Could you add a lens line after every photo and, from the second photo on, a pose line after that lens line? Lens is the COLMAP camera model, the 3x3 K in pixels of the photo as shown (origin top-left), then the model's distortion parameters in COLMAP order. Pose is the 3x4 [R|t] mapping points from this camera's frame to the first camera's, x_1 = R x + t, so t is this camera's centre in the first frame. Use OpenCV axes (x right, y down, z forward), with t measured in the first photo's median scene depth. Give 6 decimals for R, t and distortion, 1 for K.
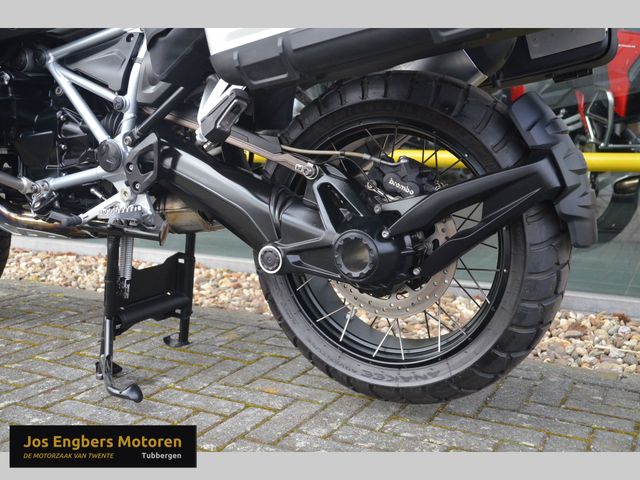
lens RADIAL K [[696.7, 0, 320.0], [0, 696.7, 240.0], [0, 0, 1]] dist [0.069537, 0.004920]
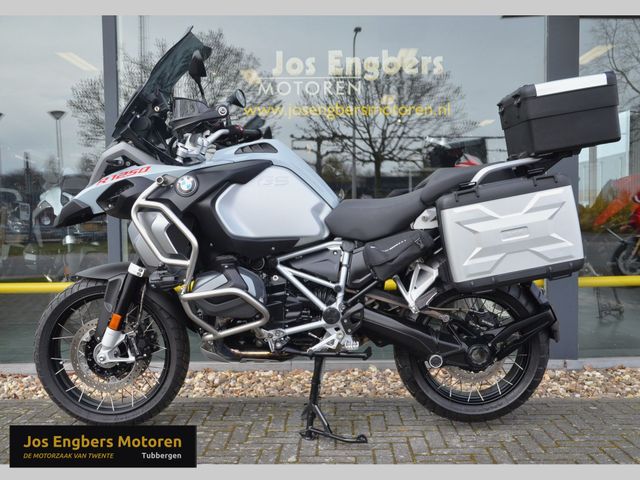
lens RADIAL K [[698.8, 0, 320.0], [0, 698.8, 240.0], [0, 0, 1]] dist [-0.079305, 0.232144]
pose [[0.890772, -0.035802, 0.453039, -1.118247], [0.078529, 0.994022, -0.075851, -0.174234], [-0.447615, 0.103142, 0.888258, -0.639801]]
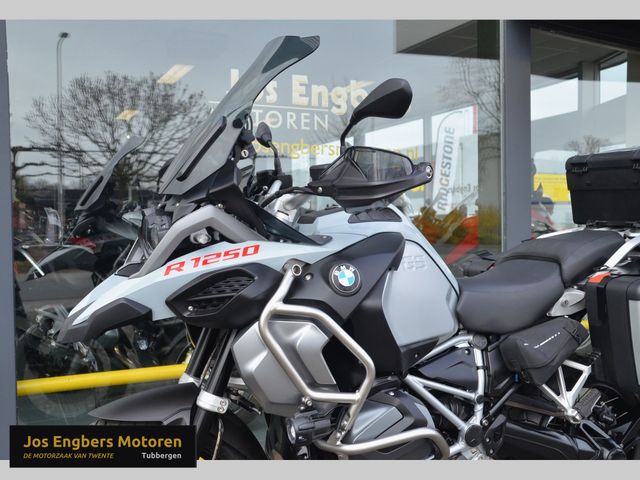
lens RADIAL K [[698.8, 0, 320.0], [0, 698.8, 240.0], [0, 0, 1]] dist [-0.079305, 0.232144]
pose [[0.589088, -0.034113, 0.807348, -1.555676], [0.122570, 0.991320, -0.047548, -0.468687], [-0.798719, 0.126966, 0.588156, 0.349163]]
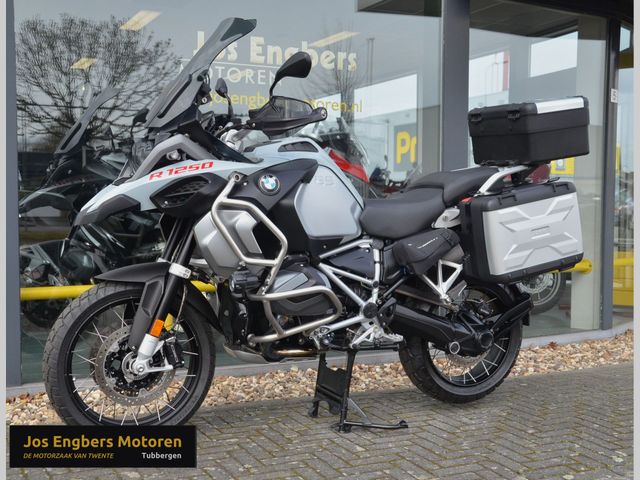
lens RADIAL K [[854.0, 0, 304.6], [0, 854.0, 240.7], [0, 0, 1]] dist [-0.040373, 0.471176]
pose [[0.594978, -0.044397, 0.802515, -2.226424], [0.106494, 0.994025, -0.023962, -0.264944], [-0.796656, 0.099720, 0.596151, -0.287563]]
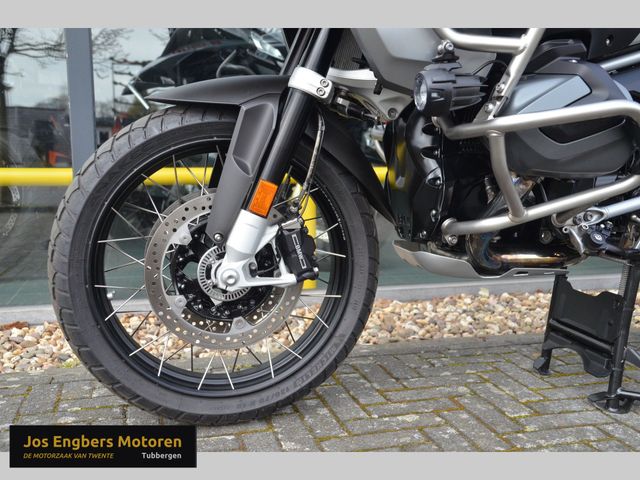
lens RADIAL K [[698.8, 0, 320.0], [0, 698.8, 240.0], [0, 0, 1]] dist [-0.079305, 0.232144]
pose [[0.726107, -0.088455, 0.681868, -1.304446], [0.094363, 0.995127, 0.028607, -0.108207], [-0.681075, 0.043571, 0.730916, 0.605309]]
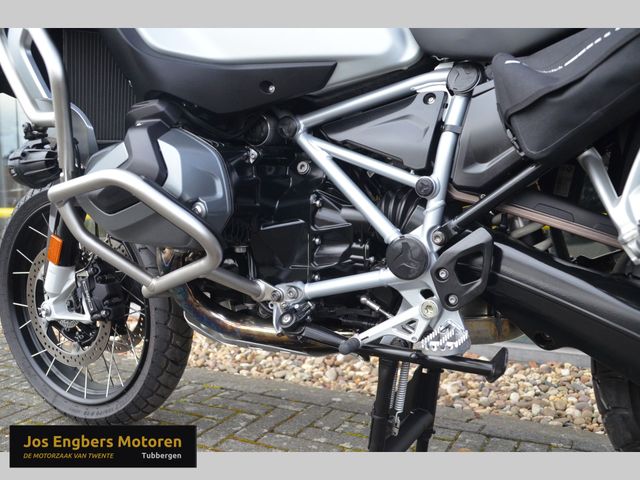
lens RADIAL K [[607.6, 0, 320.0], [0, 607.6, 240.0], [0, 0, 1]] dist [-0.071219, -0.002726]
pose [[0.999726, -0.023323, 0.002213, -0.374778], [0.023391, 0.998976, -0.038739, -0.111237], [-0.001307, 0.038780, 0.999247, 0.355658]]
